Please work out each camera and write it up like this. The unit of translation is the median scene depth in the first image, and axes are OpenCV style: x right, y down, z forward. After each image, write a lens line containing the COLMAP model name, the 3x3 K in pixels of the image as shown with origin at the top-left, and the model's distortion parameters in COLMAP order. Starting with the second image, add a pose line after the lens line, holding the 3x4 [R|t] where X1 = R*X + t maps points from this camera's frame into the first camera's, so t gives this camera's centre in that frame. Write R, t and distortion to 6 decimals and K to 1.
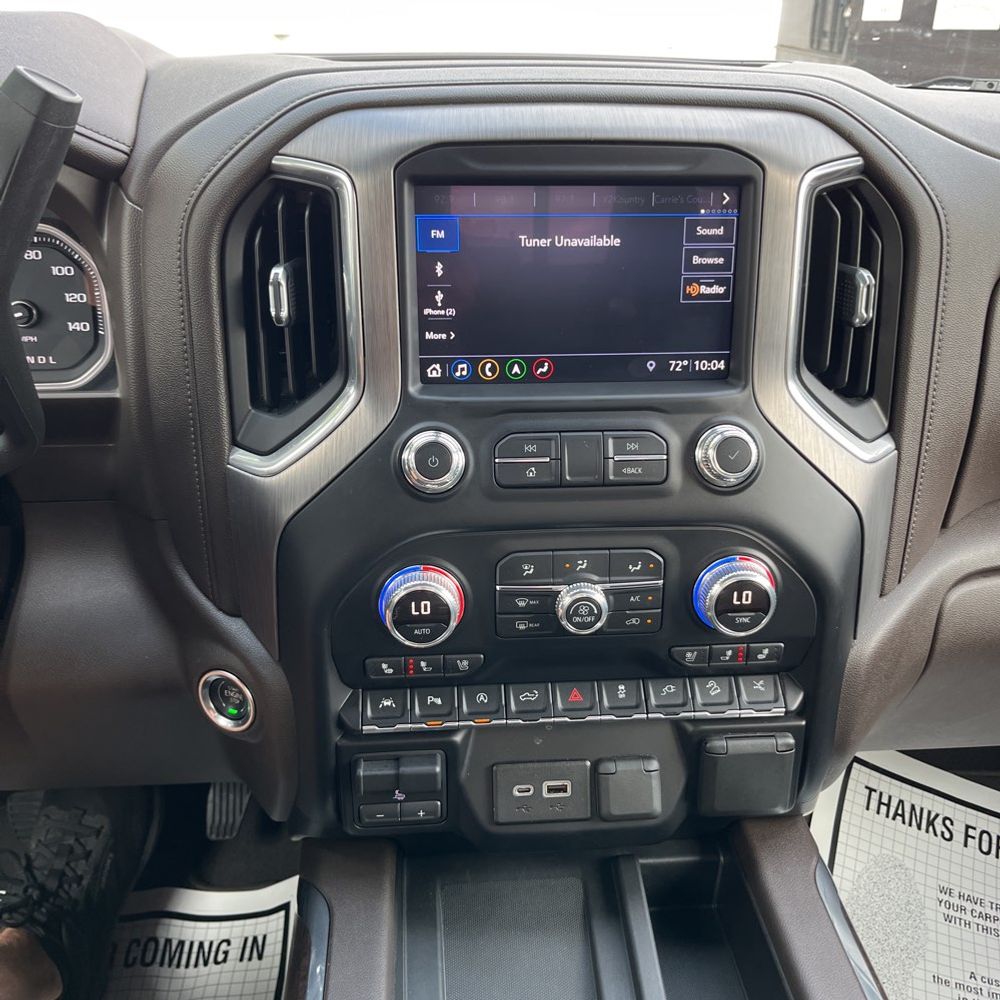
lens RADIAL K [[1012.9, 0, 507.7], [0, 1012.9, 507.3], [0, 0, 1]] dist [0.024367, 0.000000]
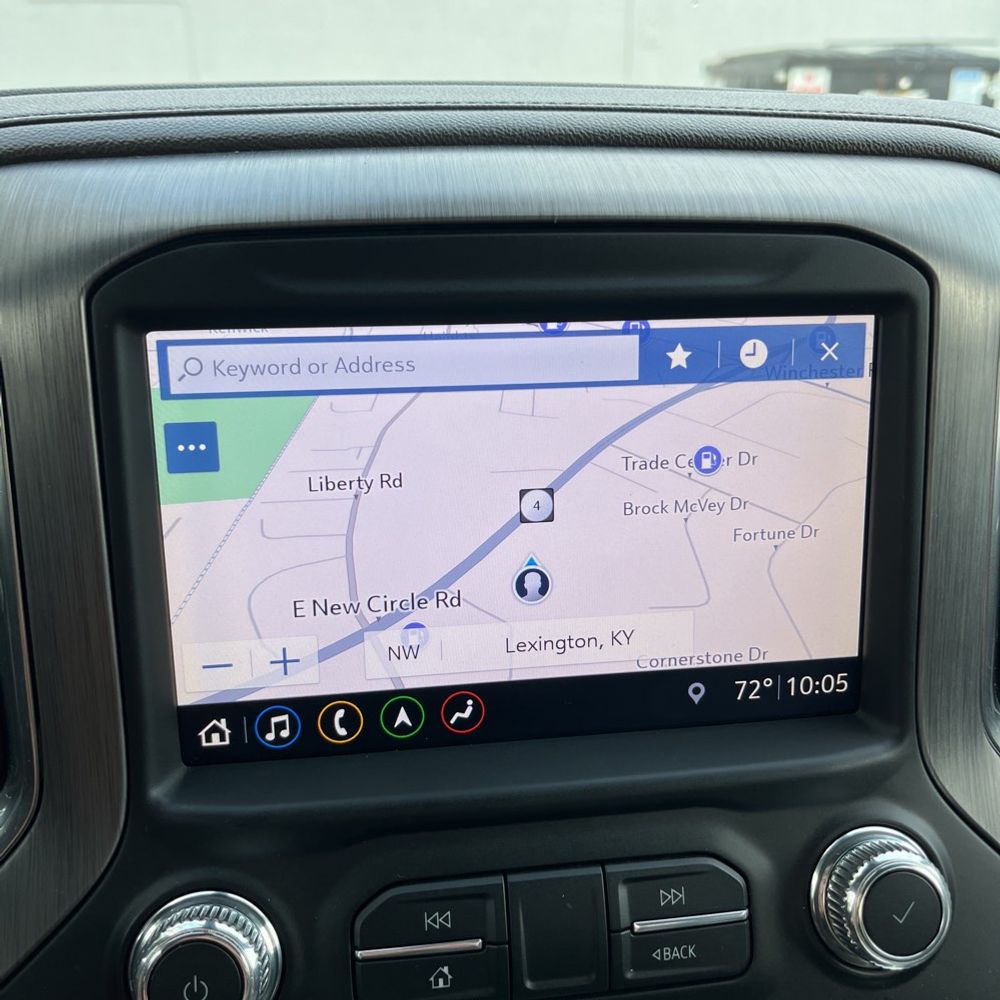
lens RADIAL K [[1012.9, 0, 489.5], [0, 1012.9, 497.8], [0, 0, 1]] dist [0.024367, 0.000000]
pose [[0.998579, -0.029985, 0.044055, 0.028537], [0.034875, 0.992777, -0.114795, -0.171742], [-0.040295, 0.116169, 0.992412, 0.514776]]
